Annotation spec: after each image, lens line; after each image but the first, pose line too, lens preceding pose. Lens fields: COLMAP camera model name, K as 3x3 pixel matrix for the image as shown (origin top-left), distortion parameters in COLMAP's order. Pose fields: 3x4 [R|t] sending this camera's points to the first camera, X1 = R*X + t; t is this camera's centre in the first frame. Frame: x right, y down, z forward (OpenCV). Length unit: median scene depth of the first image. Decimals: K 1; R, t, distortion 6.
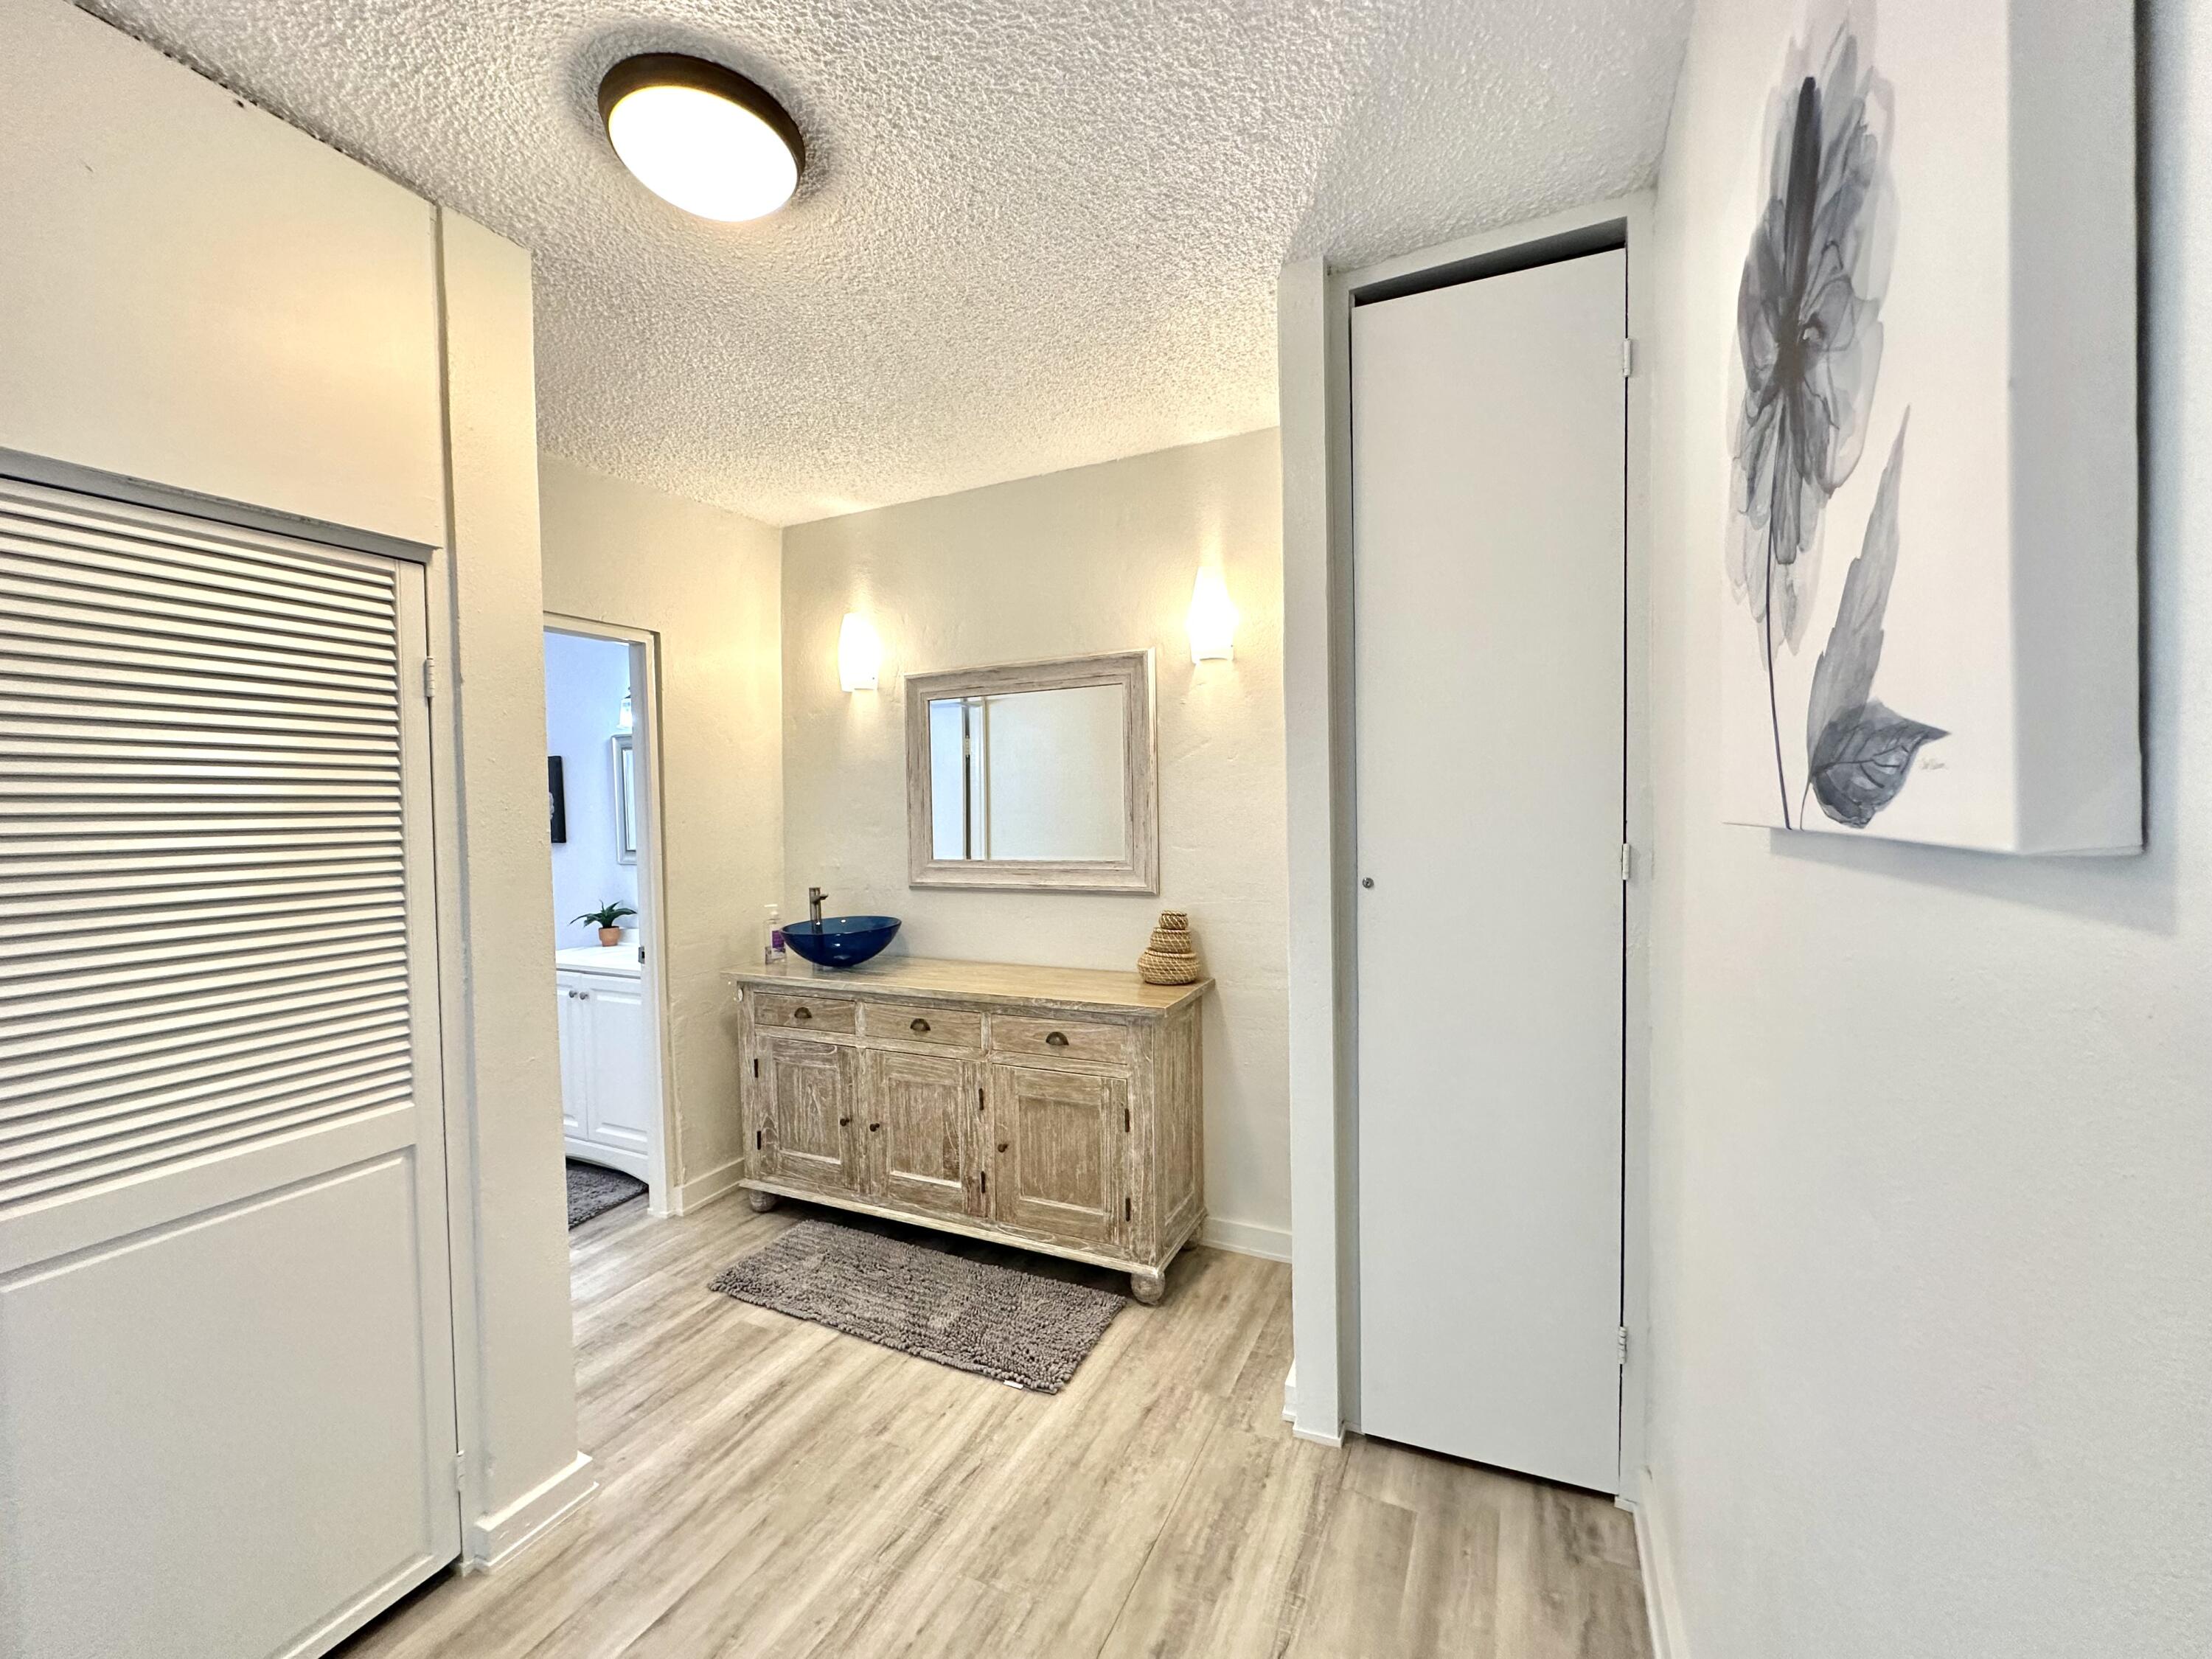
lens RADIAL K [[895.9, 0, 1106.0], [0, 895.9, 829.5], [0, 0, 1]] dist [-0.000861, -0.000107]
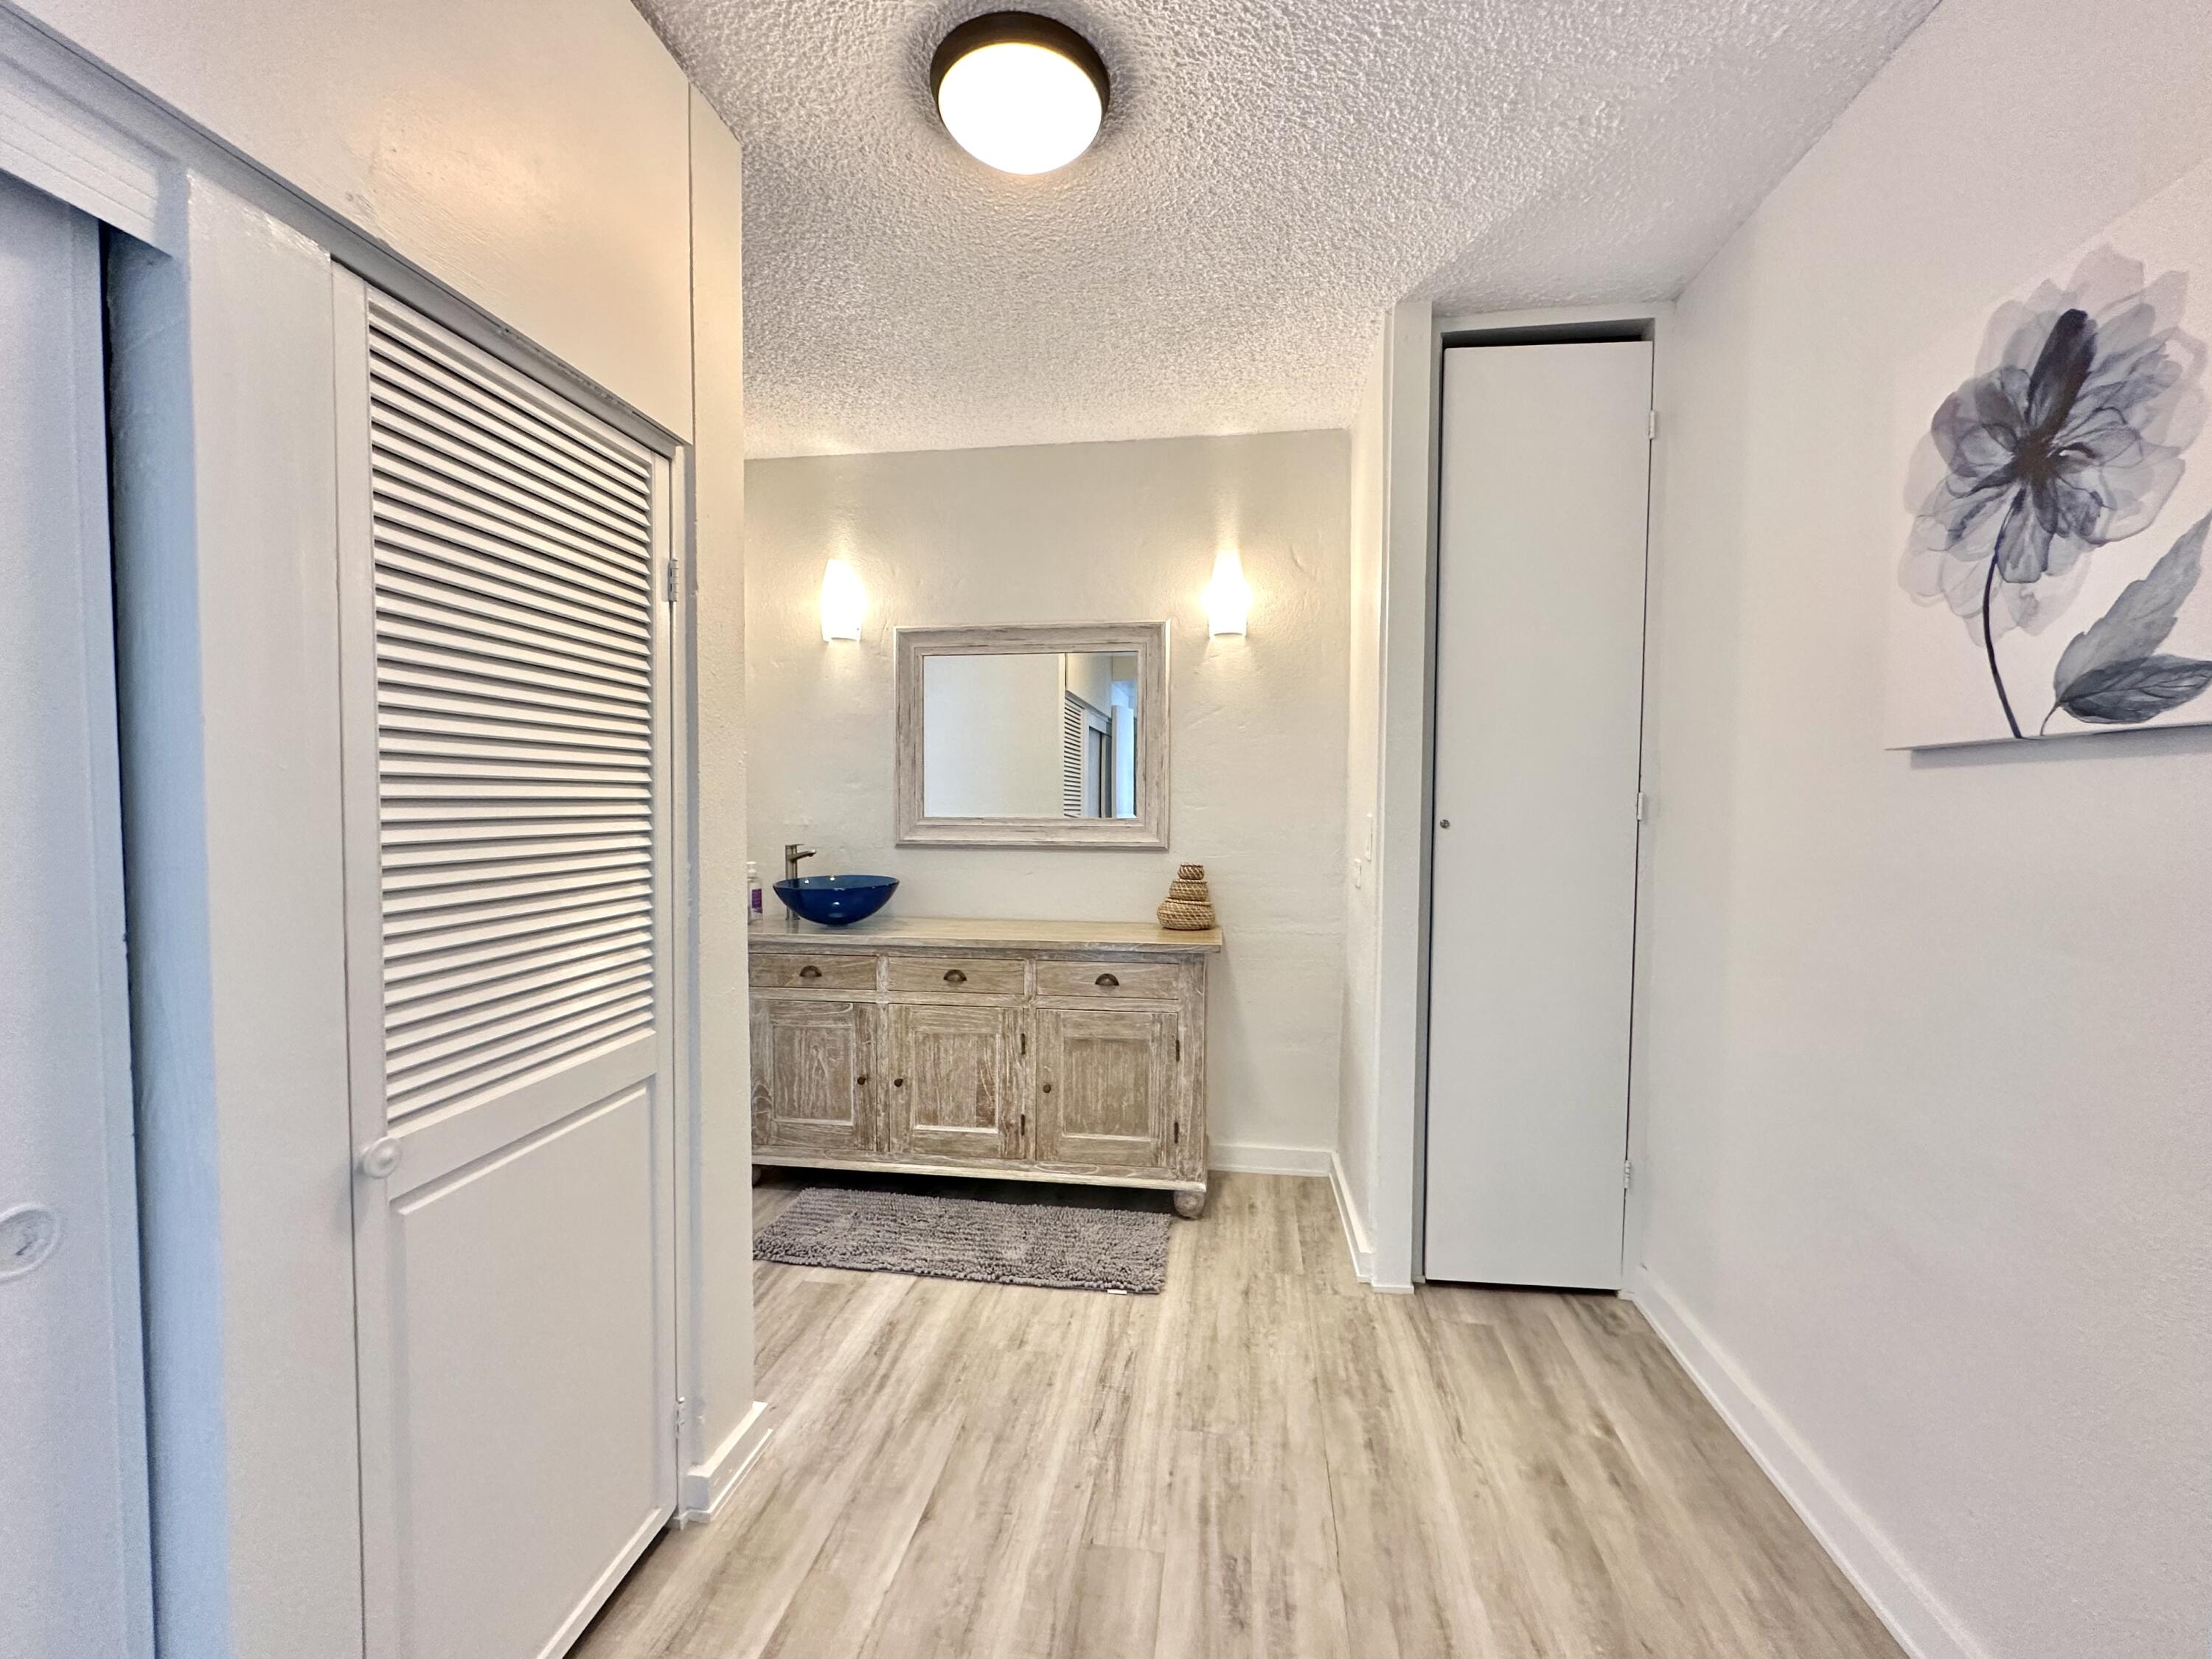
lens RADIAL K [[929.4, 0, 1106.0], [0, 929.4, 829.5], [0, 0, 1]] dist [0.000639, 0.000141]
pose [[0.953780, 0.014496, 0.300156, -0.379036], [-0.015366, 0.999882, 0.000538, 0.053561], [-0.300113, -0.005125, 0.953890, -0.046653]]
